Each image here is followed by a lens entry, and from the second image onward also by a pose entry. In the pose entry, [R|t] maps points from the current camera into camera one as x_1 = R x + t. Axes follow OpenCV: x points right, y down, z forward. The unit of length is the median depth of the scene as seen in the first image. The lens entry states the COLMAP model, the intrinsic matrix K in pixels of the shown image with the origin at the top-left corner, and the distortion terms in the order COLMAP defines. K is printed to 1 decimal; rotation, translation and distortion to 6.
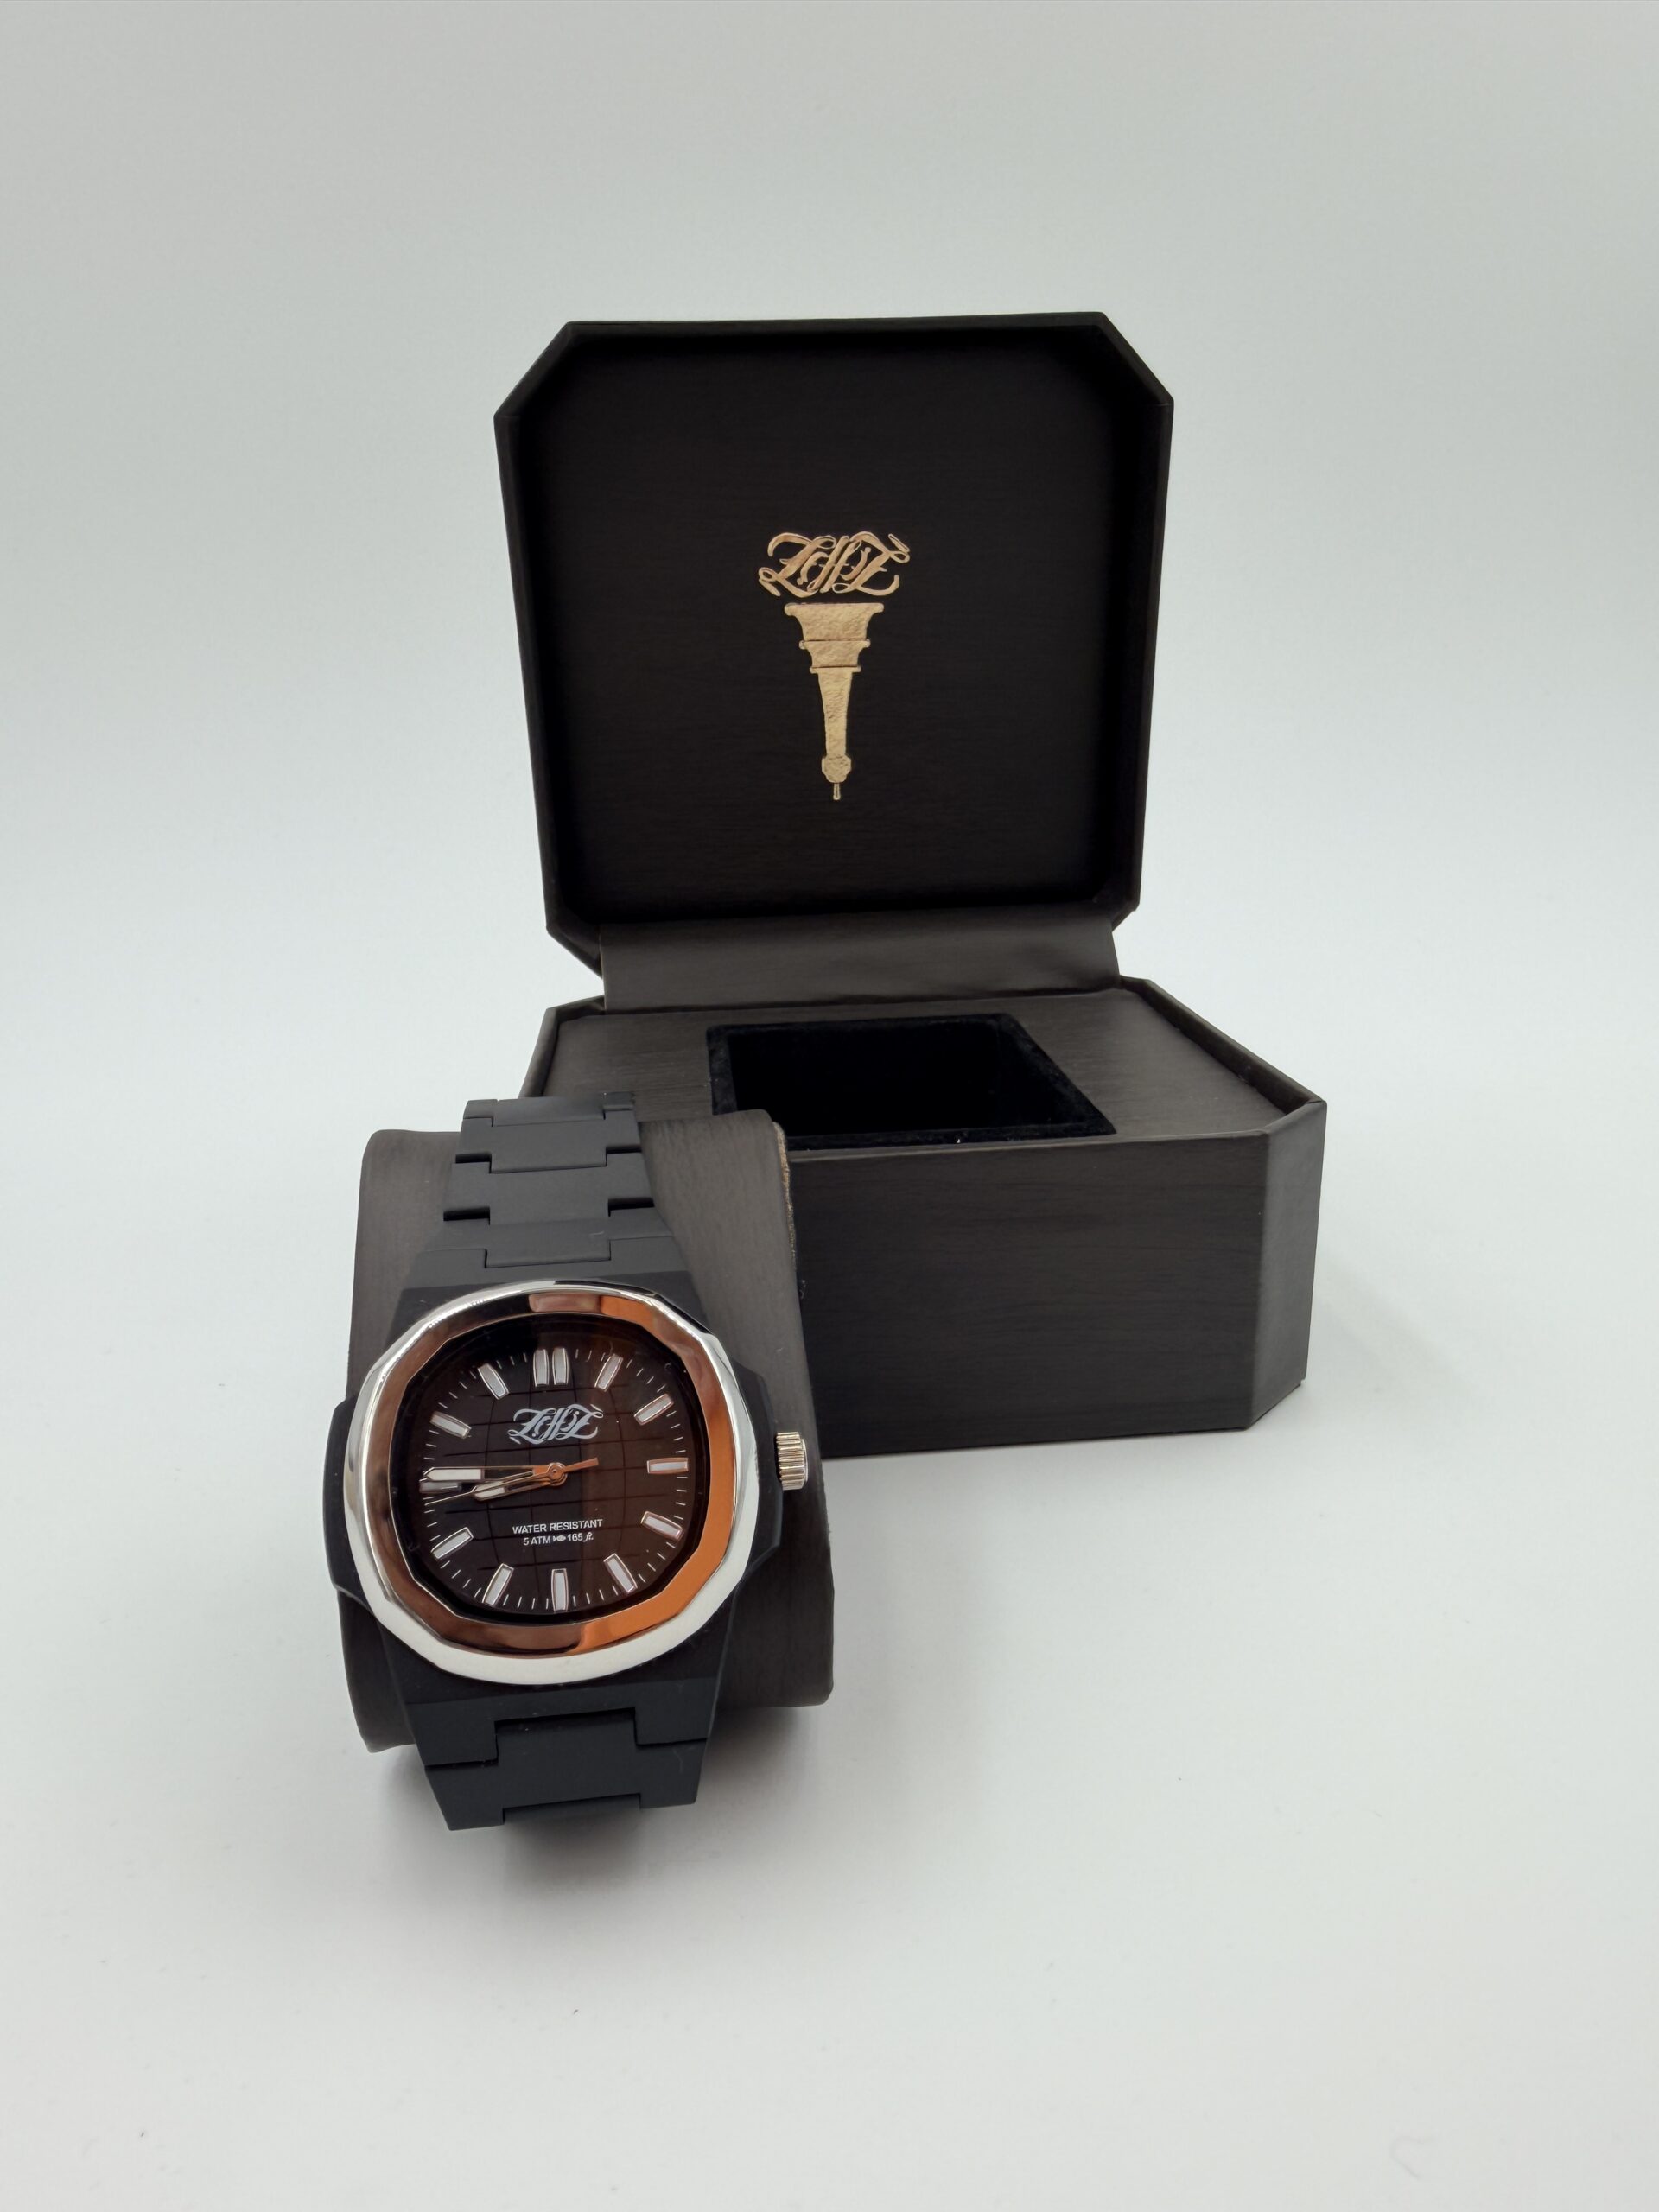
lens RADIAL K [[1613.8, 0, 831.8], [0, 1613.8, 1216.0], [0, 0, 1]] dist [-0.019997, 0.016001]
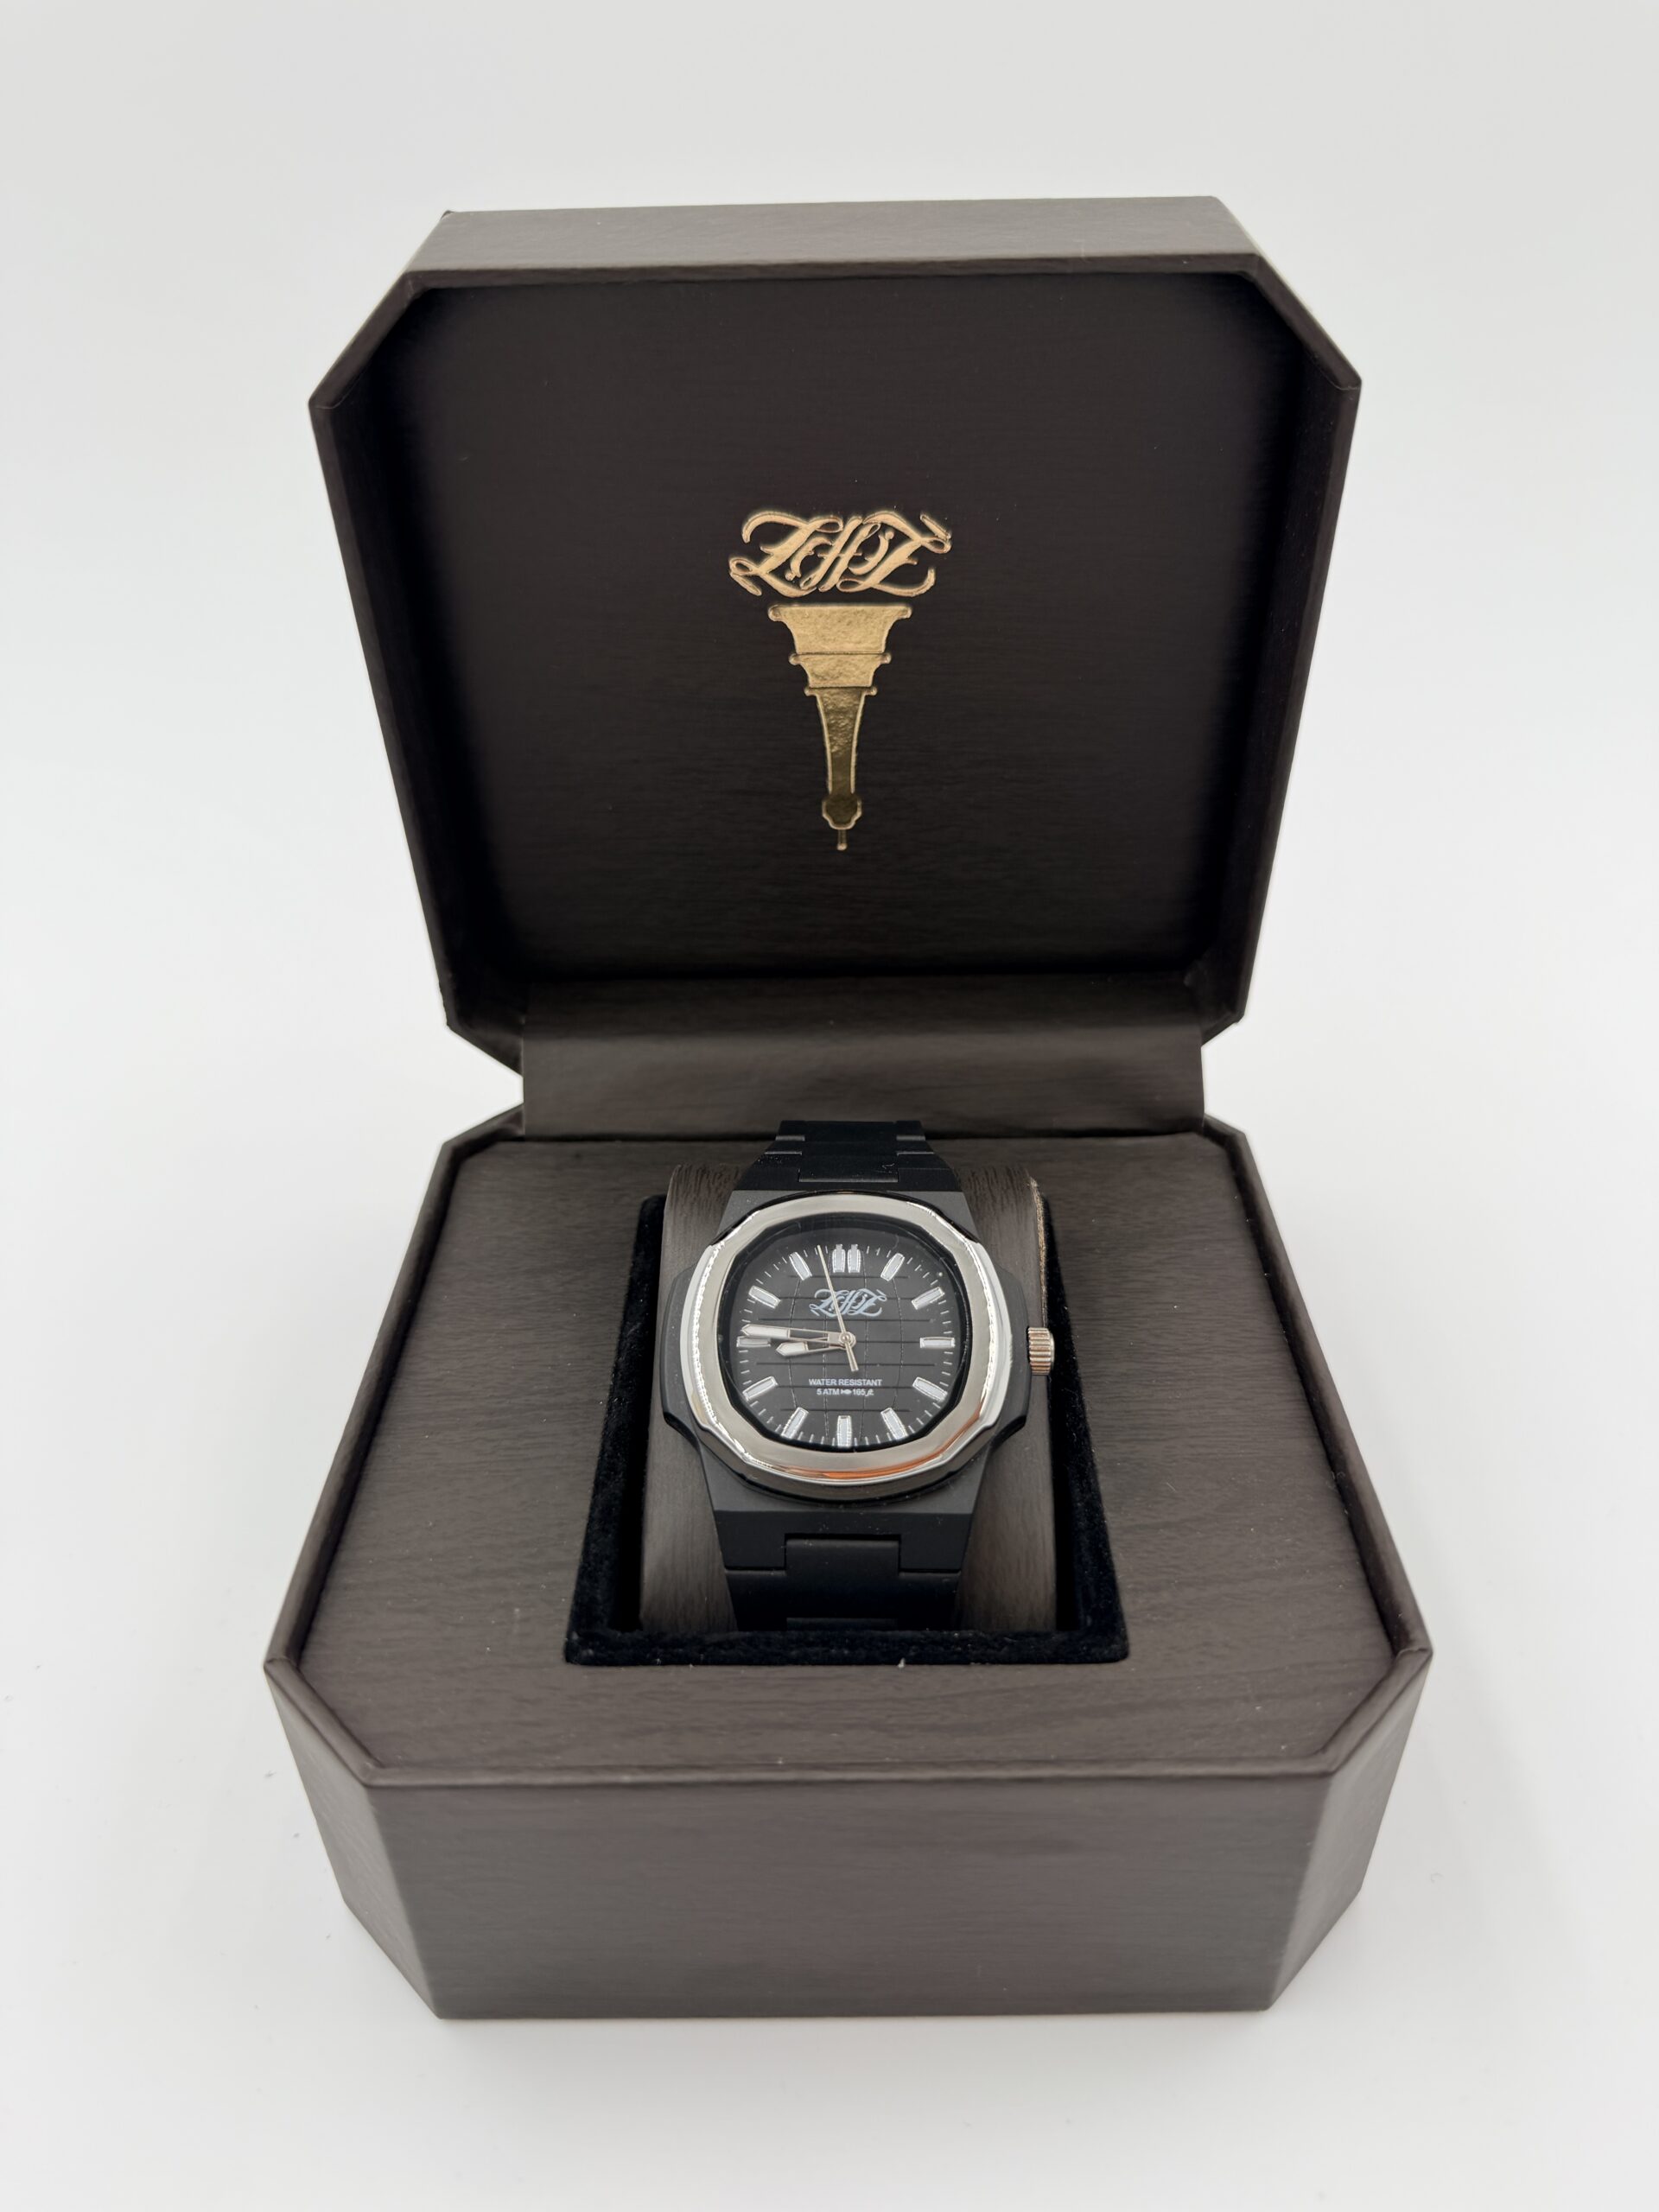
lens RADIAL K [[1613.8, 0, 839.7], [0, 1613.8, 1106.8], [0, 0, 1]] dist [-0.019997, 0.016001]
pose [[0.995711, 0.063707, -0.067094, 0.062312], [-0.044759, 0.966348, 0.253313, -0.349944], [0.080974, -0.249223, 0.965055, 0.277896]]
